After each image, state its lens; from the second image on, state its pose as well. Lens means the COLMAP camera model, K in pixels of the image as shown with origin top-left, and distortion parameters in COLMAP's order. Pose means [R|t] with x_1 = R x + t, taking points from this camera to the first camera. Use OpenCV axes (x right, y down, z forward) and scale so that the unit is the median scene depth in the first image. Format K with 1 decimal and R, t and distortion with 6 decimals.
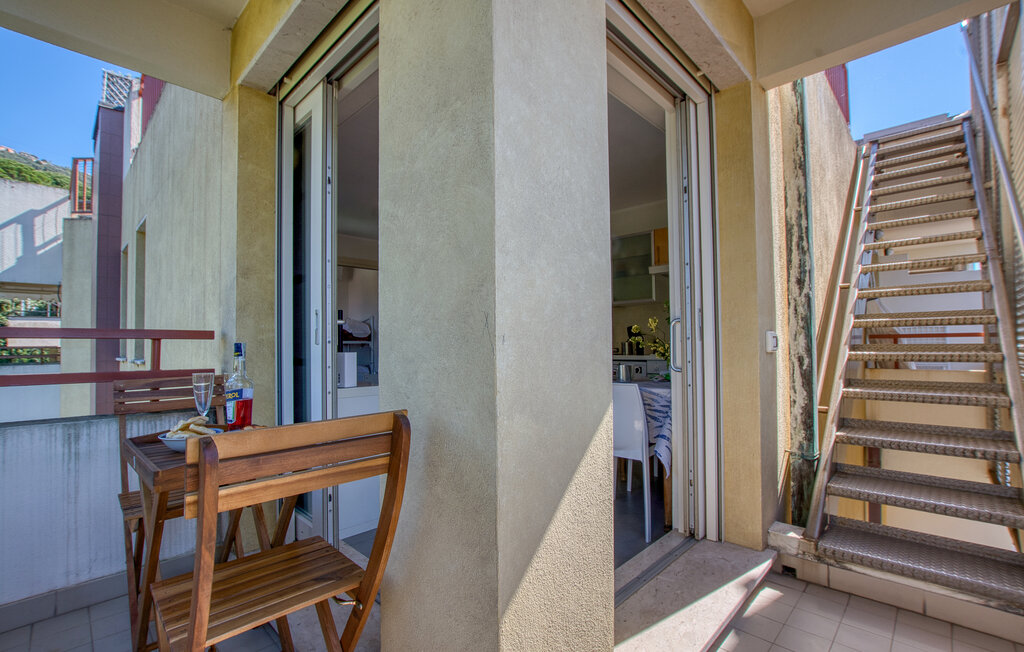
lens RADIAL K [[452.1, 0, 505.9], [0, 452.1, 339.0], [0, 0, 1]] dist [-0.031765, 0.005225]
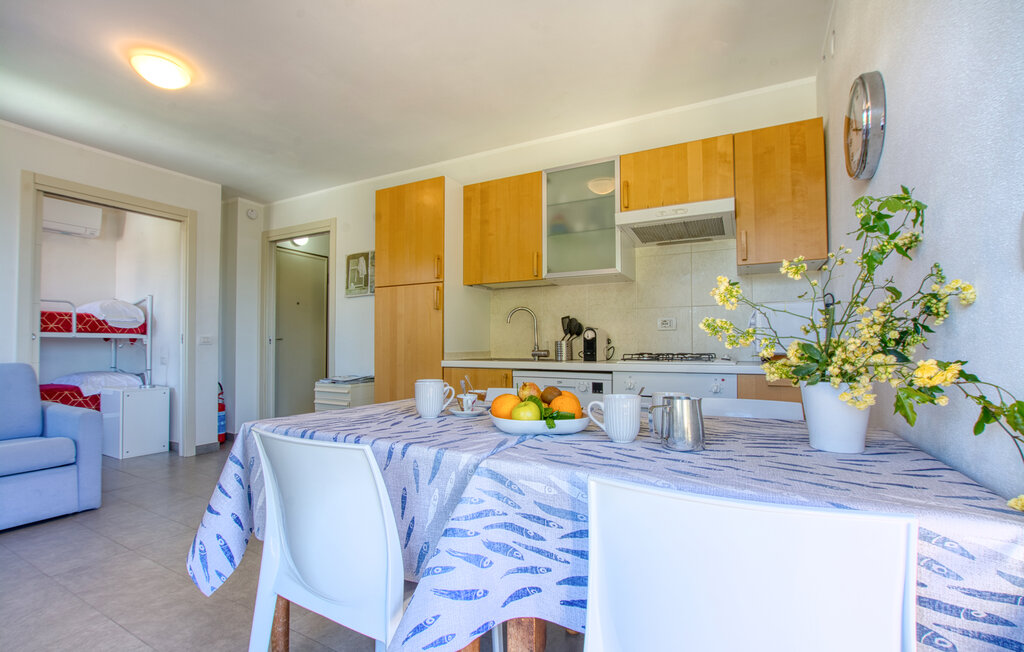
lens RADIAL K [[452.1, 0, 501.0], [0, 452.1, 340.0], [0, 0, 1]] dist [-0.031765, 0.005225]
pose [[0.965808, 0.018075, 0.258626, 0.056031], [-0.017291, 0.999836, -0.005307, 0.026429], [-0.258680, 0.000654, 0.965963, 1.038966]]
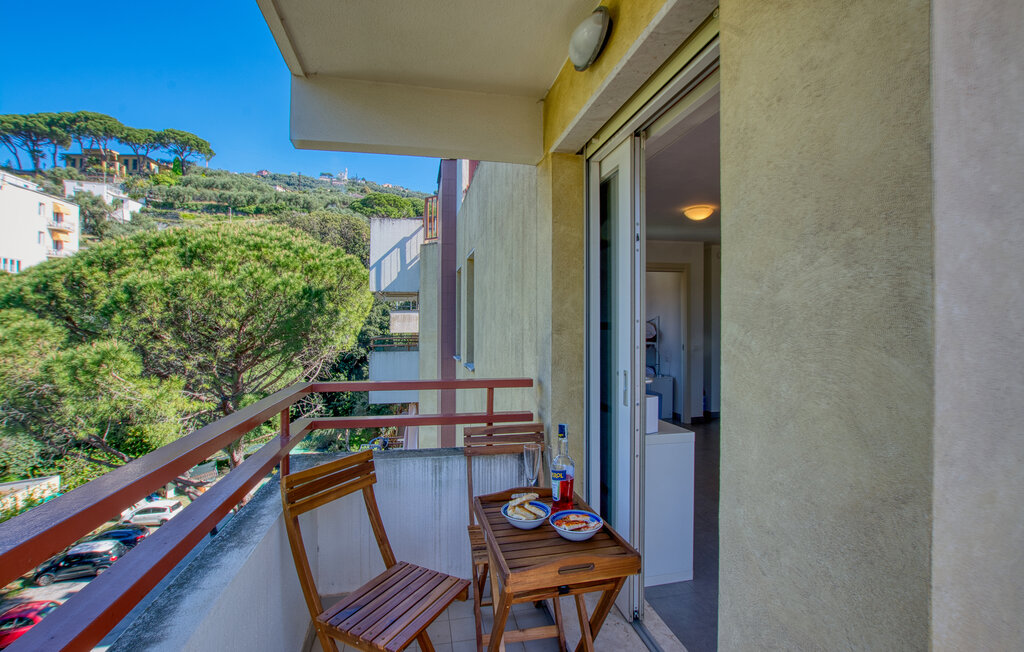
lens RADIAL K [[452.1, 0, 512.8], [0, 452.1, 328.1], [0, 0, 1]] dist [-0.031765, 0.005225]
pose [[0.835702, 0.011792, -0.549056, -0.082561], [0.001327, 0.999723, 0.023491, -0.177921], [0.549181, -0.020360, 0.835455, 0.037310]]
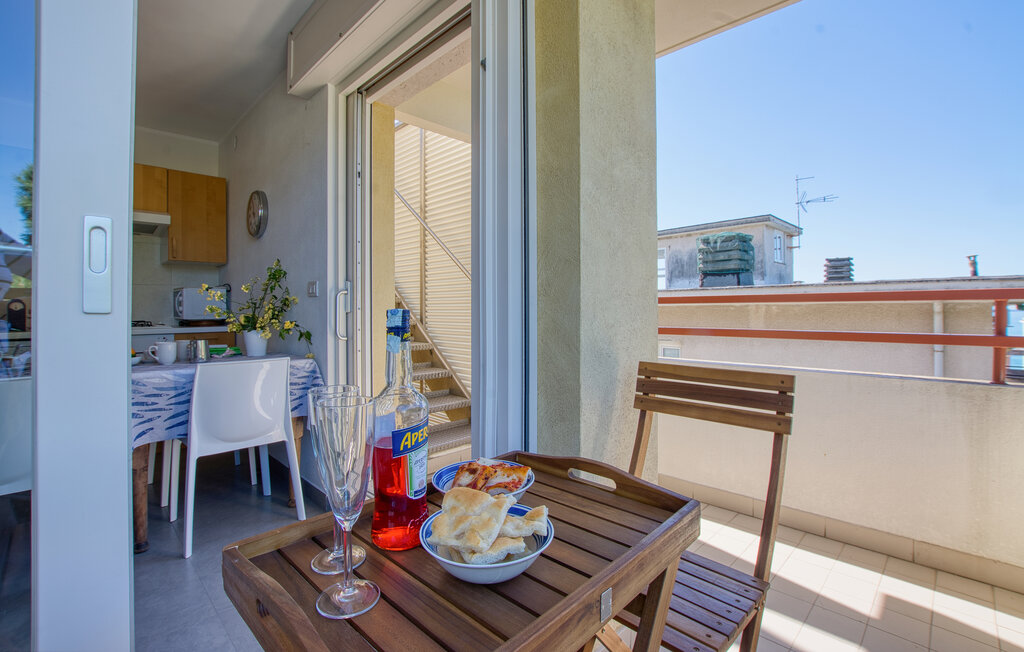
lens RADIAL K [[452.1, 0, 508.5], [0, 452.1, 318.0], [0, 0, 1]] dist [-0.031765, 0.005225]
pose [[0.023159, -0.004240, 0.999723, -0.755647], [-0.013009, 0.999905, 0.004542, 0.012812], [-0.999647, -0.013110, 0.023102, 0.649621]]
